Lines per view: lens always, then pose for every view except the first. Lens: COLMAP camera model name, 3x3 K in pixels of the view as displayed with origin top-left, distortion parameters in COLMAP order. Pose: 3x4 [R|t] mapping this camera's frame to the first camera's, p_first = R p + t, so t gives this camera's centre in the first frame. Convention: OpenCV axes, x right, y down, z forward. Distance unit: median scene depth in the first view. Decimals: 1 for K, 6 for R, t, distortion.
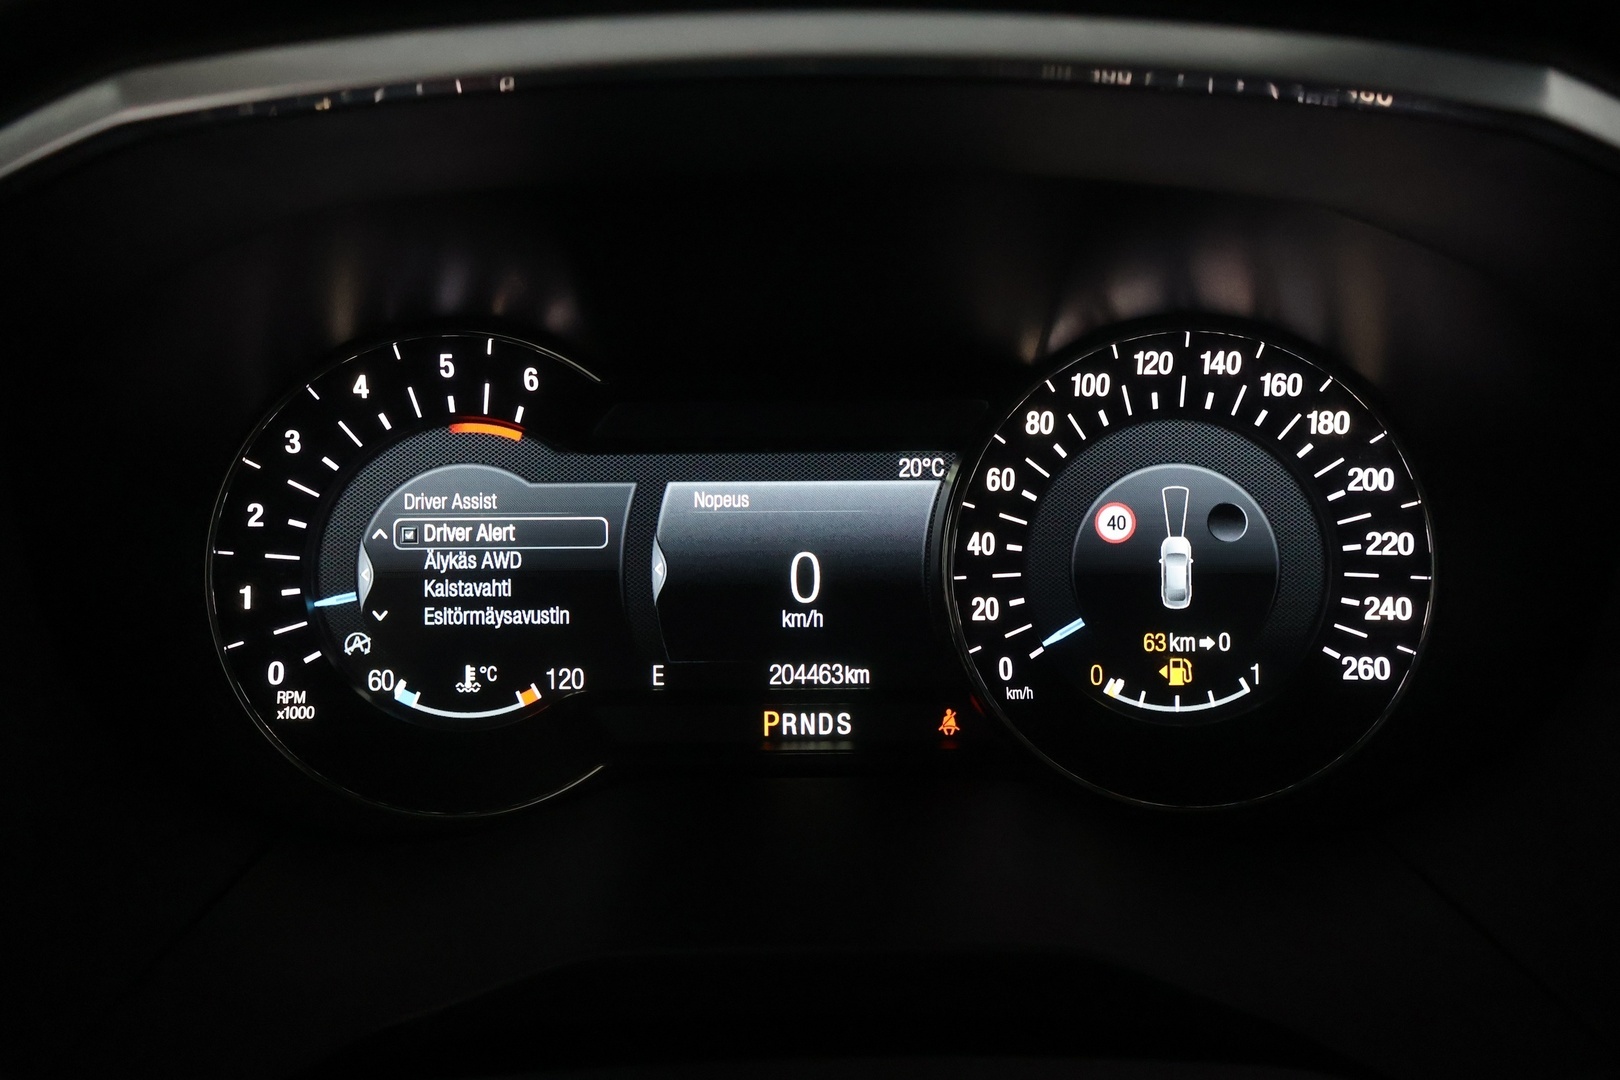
lens RADIAL K [[1420.9, 0, 808.6], [0, 1420.9, 534.5], [0, 0, 1]] dist [-0.003082, 0.014010]
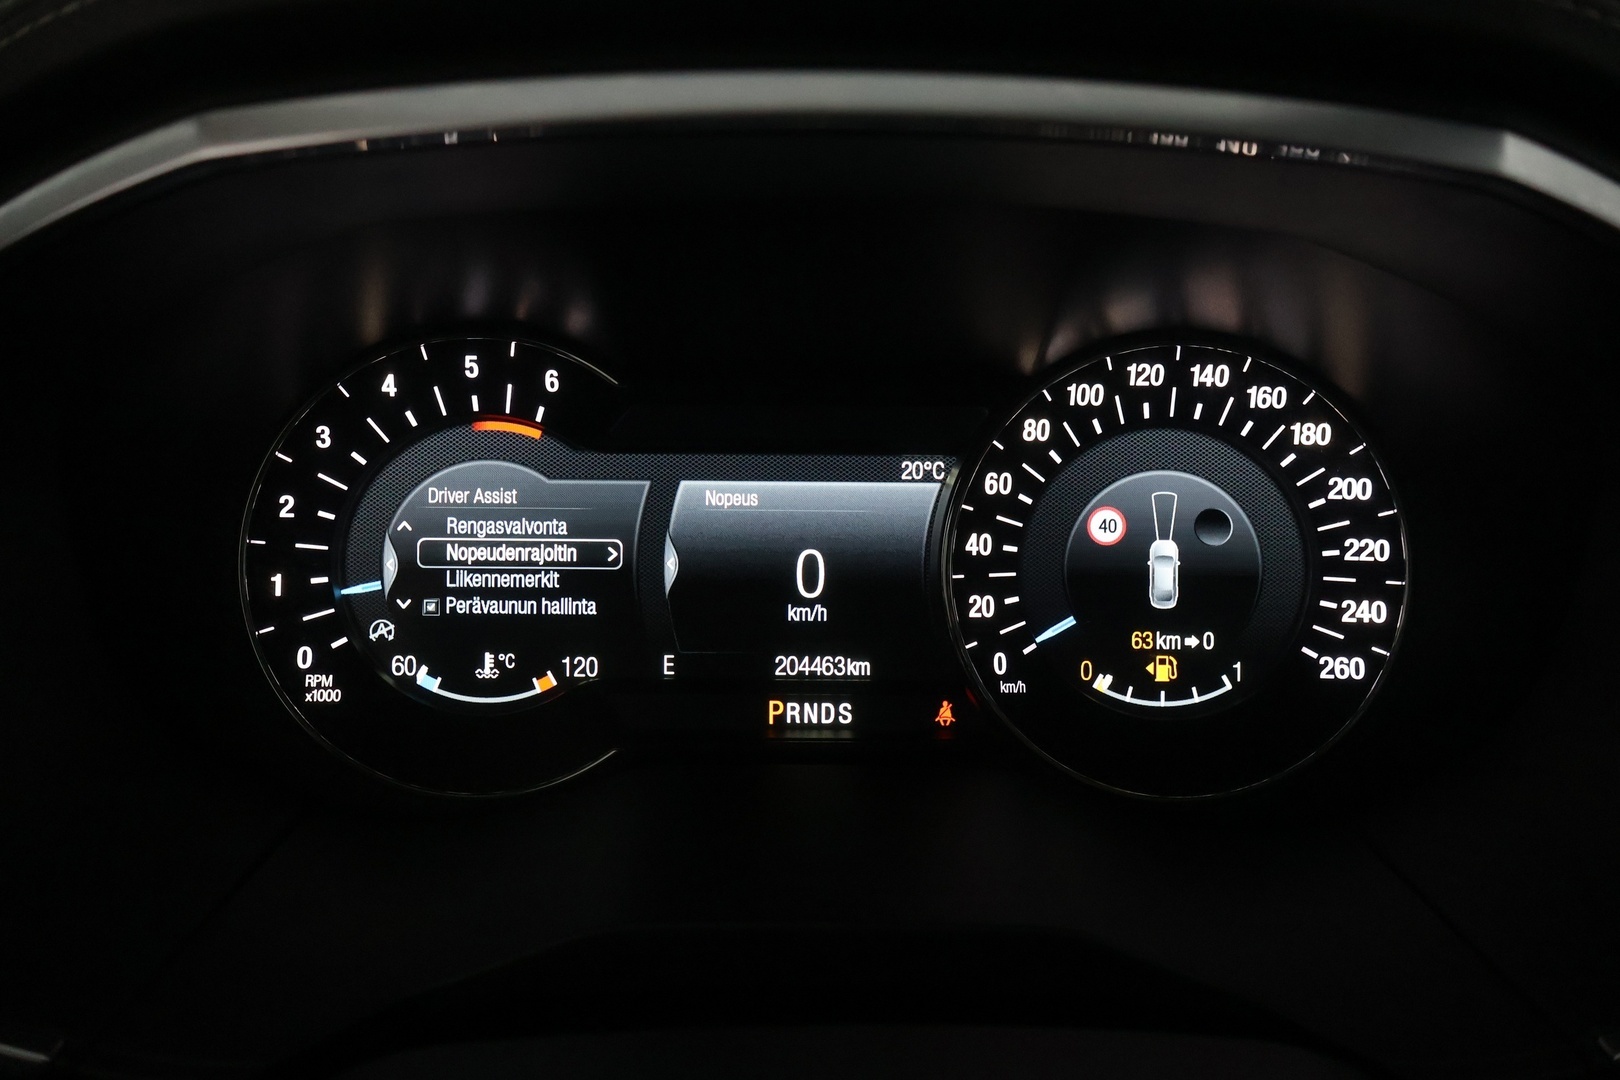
lens RADIAL K [[1420.9, 0, 811.3], [0, 1420.9, 531.6], [0, 0, 1]] dist [-0.003082, 0.014010]
pose [[0.999865, 0.015215, 0.006153, -0.008817], [-0.015275, 0.999835, 0.009861, -0.011345], [-0.006002, -0.009954, 0.999932, -0.049079]]
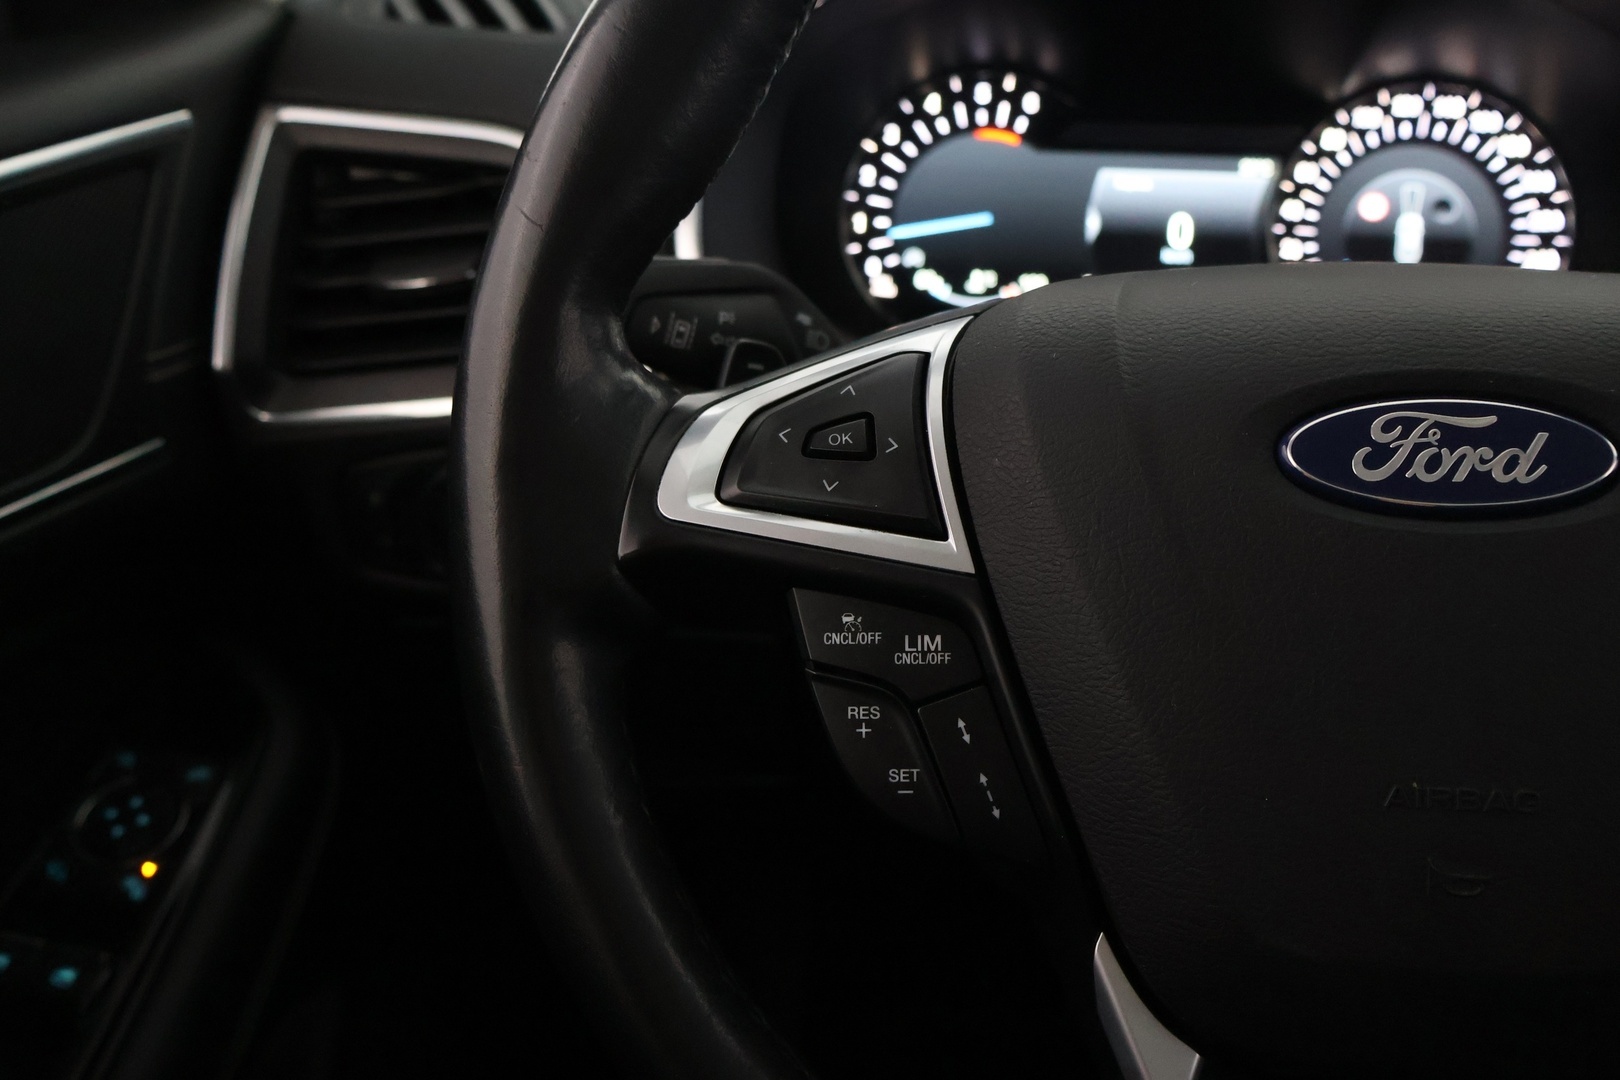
lens RADIAL K [[1420.9, 0, 804.8], [0, 1420.9, 547.7], [0, 0, 1]] dist [-0.003082, 0.014010]
pose [[0.990518, 0.070741, -0.117768, -0.224658], [-0.064230, 0.996237, 0.058192, 0.344012], [0.121442, -0.050076, 0.991335, -0.769011]]
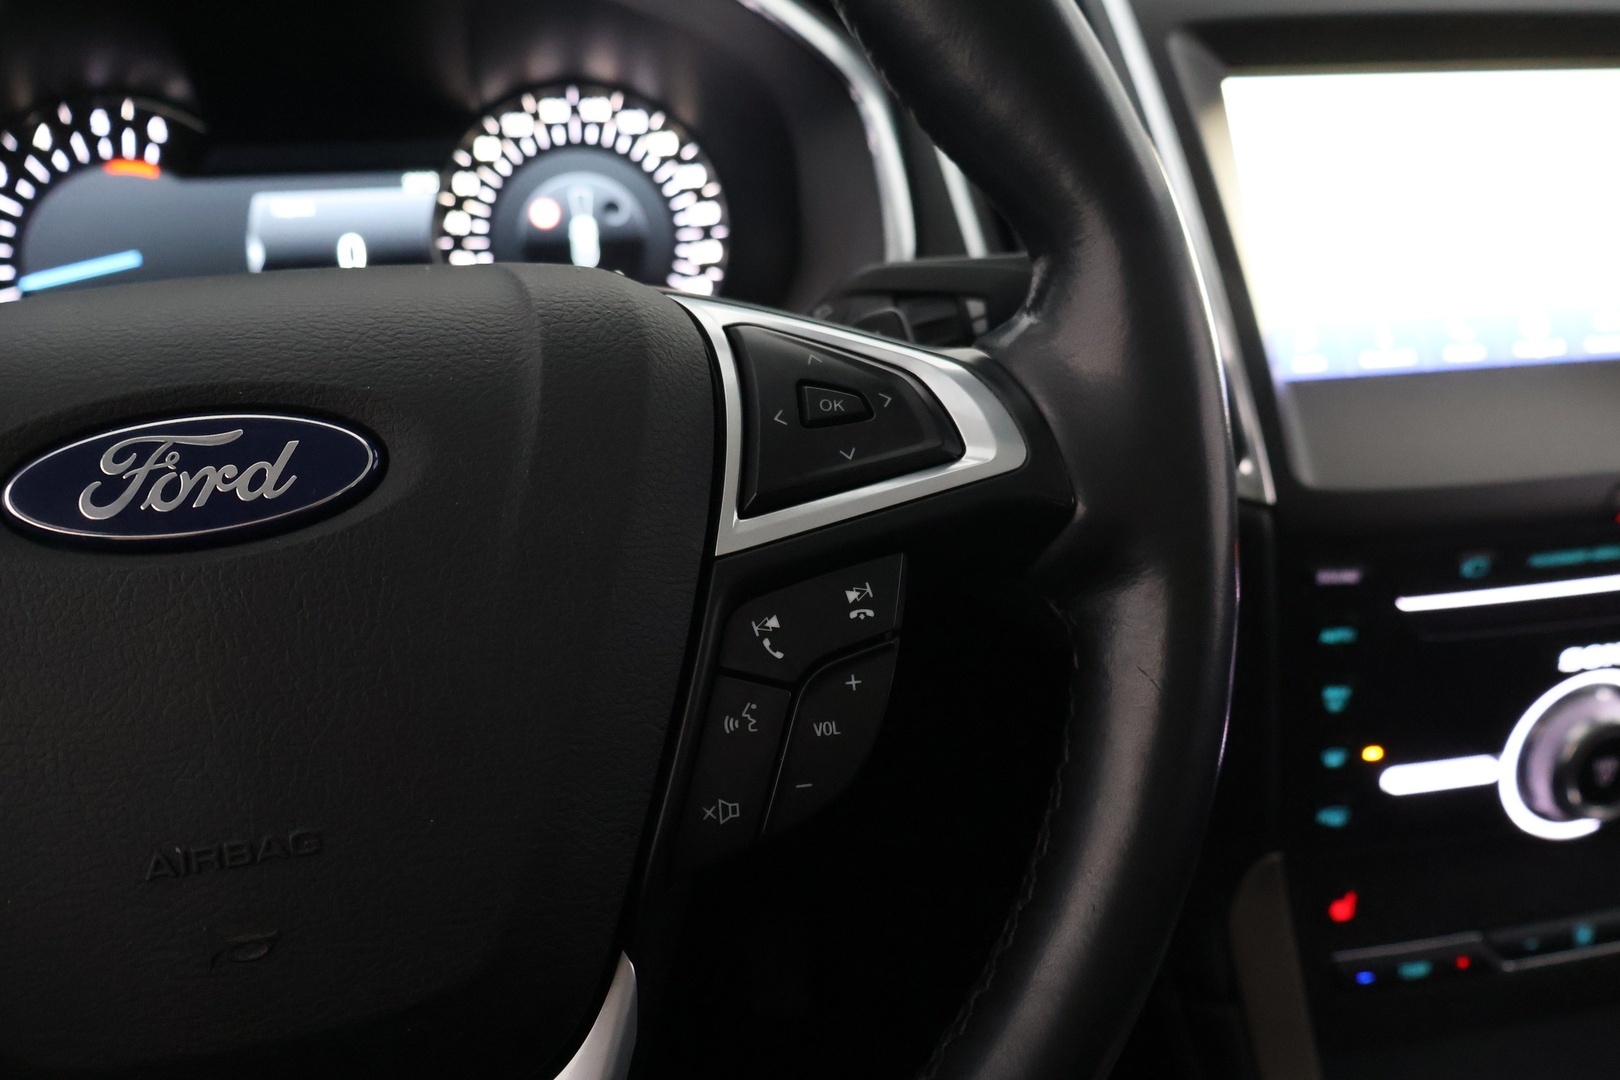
lens RADIAL K [[1420.9, 0, 814.2], [0, 1420.9, 544.2], [0, 0, 1]] dist [-0.003082, 0.014010]
pose [[0.975942, -0.084893, 0.200823, 0.161414], [0.078691, 0.996148, 0.038682, 0.345468], [-0.203334, -0.021949, 0.978863, -0.711322]]
